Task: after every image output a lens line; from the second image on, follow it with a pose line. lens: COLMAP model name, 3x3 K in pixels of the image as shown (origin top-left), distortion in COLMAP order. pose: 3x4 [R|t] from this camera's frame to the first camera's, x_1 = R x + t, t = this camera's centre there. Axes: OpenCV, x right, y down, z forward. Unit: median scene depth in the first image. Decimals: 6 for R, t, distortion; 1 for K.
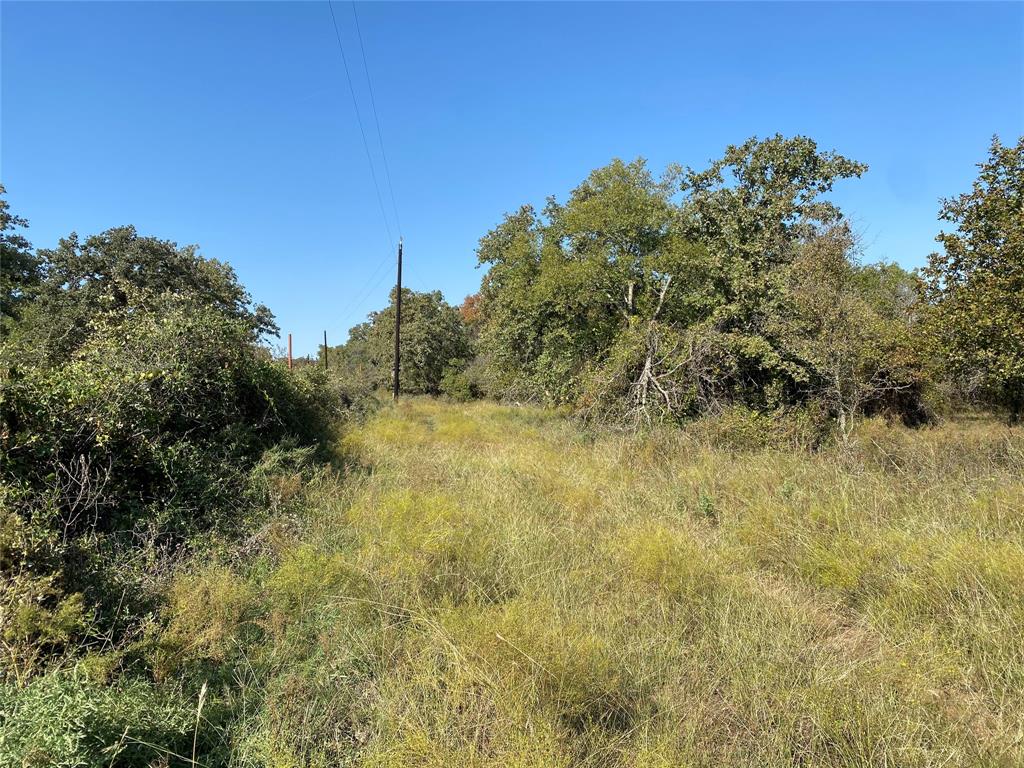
lens RADIAL K [[765.5, 0, 512.0], [0, 765.5, 384.0], [0, 0, 1]] dist [-0.003361, -0.000258]
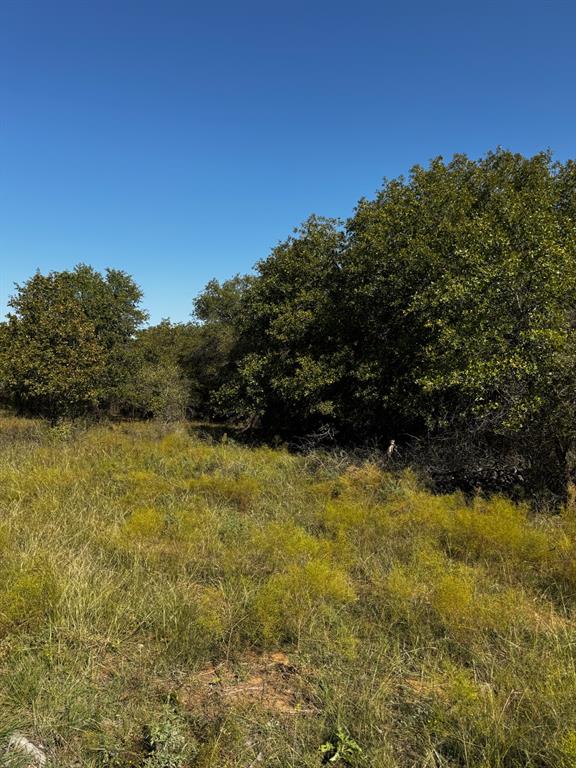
lens RADIAL K [[533.7, 0, 284.4], [0, 533.7, 389.6], [0, 0, 1]] dist [0.097241, -0.124891]
pose [[0.503887, 0.025755, 0.863385, -0.195532], [-0.032334, 0.999417, -0.010942, -0.023800], [-0.863164, -0.022403, 0.504426, -0.195850]]
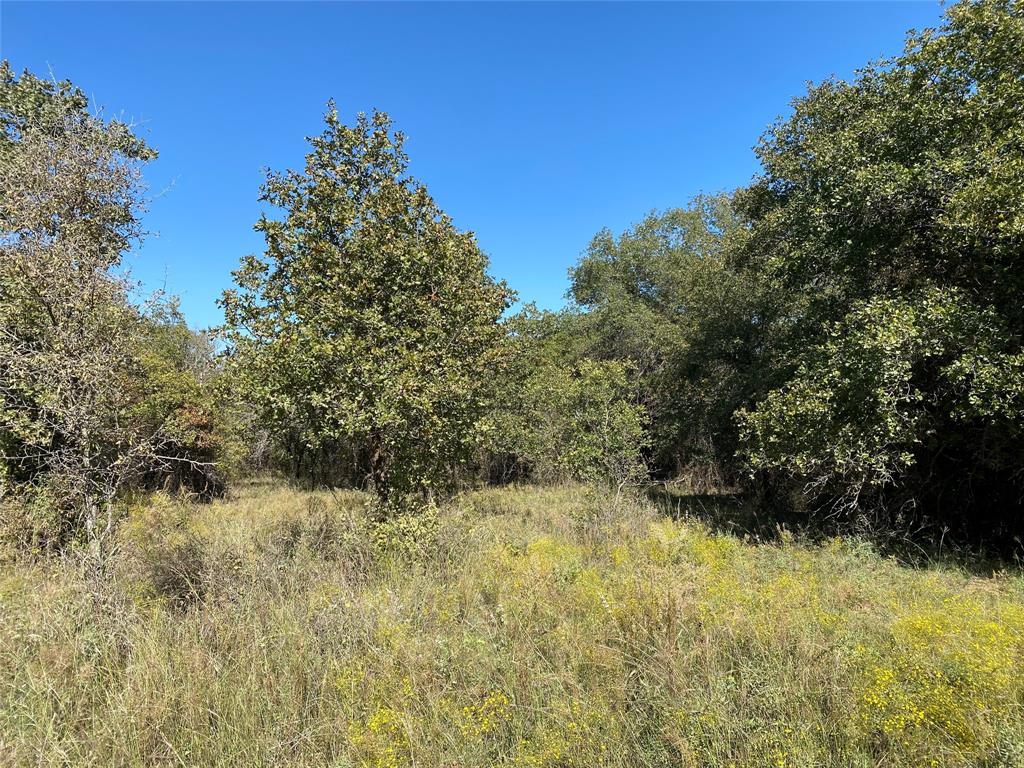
lens RADIAL K [[773.4, 0, 512.0], [0, 773.4, 384.0], [0, 0, 1]] dist [-0.011049, -0.006352]
pose [[0.644256, 0.046856, 0.763374, 0.188950], [0.019175, 0.996818, -0.077367, 0.003864], [-0.764570, 0.064482, 0.641307, 0.401167]]
